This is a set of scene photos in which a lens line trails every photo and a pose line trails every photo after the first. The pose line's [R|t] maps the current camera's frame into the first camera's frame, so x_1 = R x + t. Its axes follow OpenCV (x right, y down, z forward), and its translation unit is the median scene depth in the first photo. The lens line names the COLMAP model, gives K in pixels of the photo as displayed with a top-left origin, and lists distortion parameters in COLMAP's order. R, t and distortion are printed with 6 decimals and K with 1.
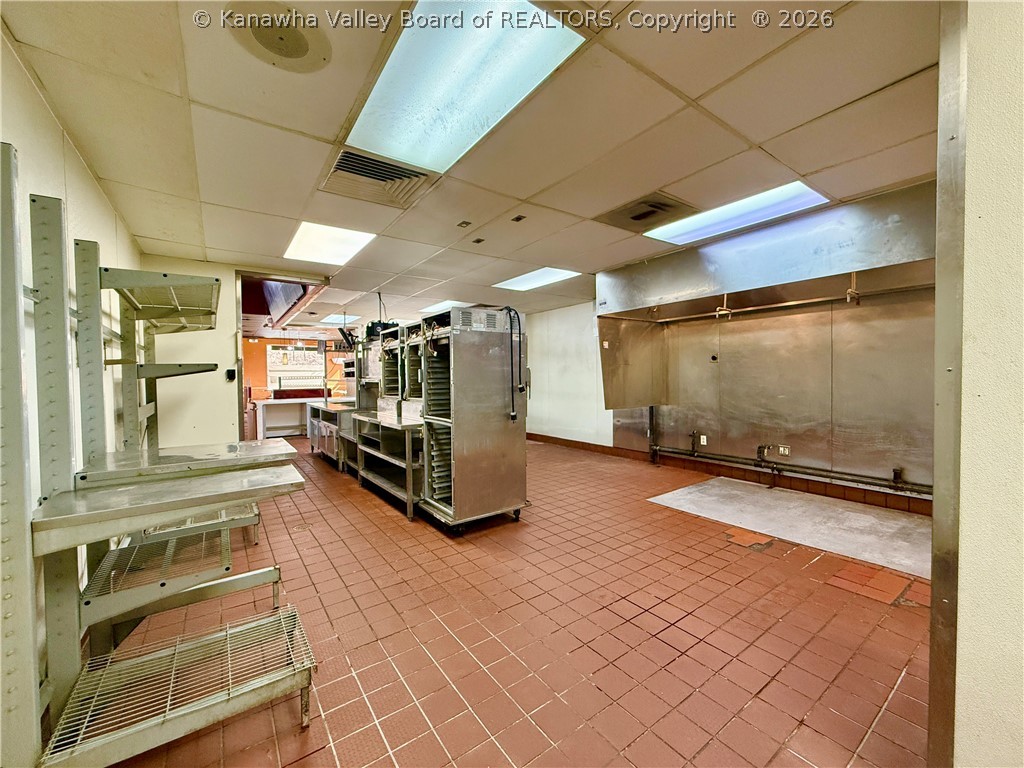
lens RADIAL K [[408.0, 0, 512.6], [0, 408.0, 385.7], [0, 0, 1]] dist [0.002541, 0.000344]
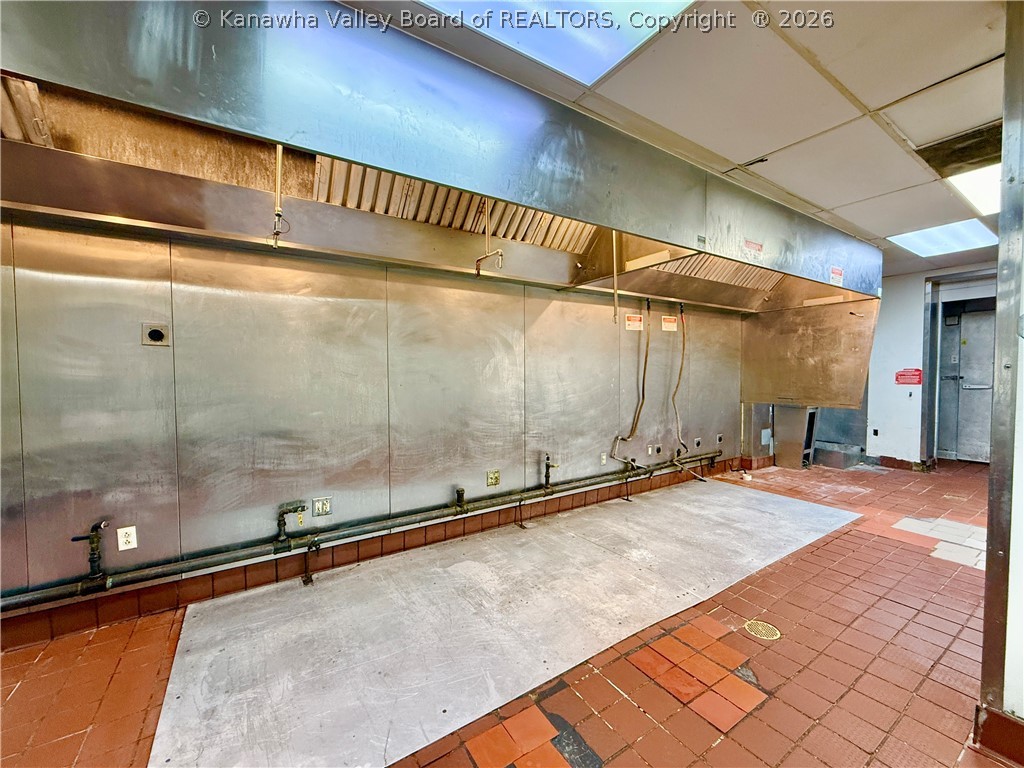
lens RADIAL K [[408.0, 0, 512.8], [0, 408.0, 384.5], [0, 0, 1]] dist [0.002541, 0.000344]
pose [[0.042843, -0.019395, 0.998894, 0.100879], [0.024351, 0.999535, 0.018363, -0.018259], [-0.998785, 0.023538, 0.043295, 0.710220]]
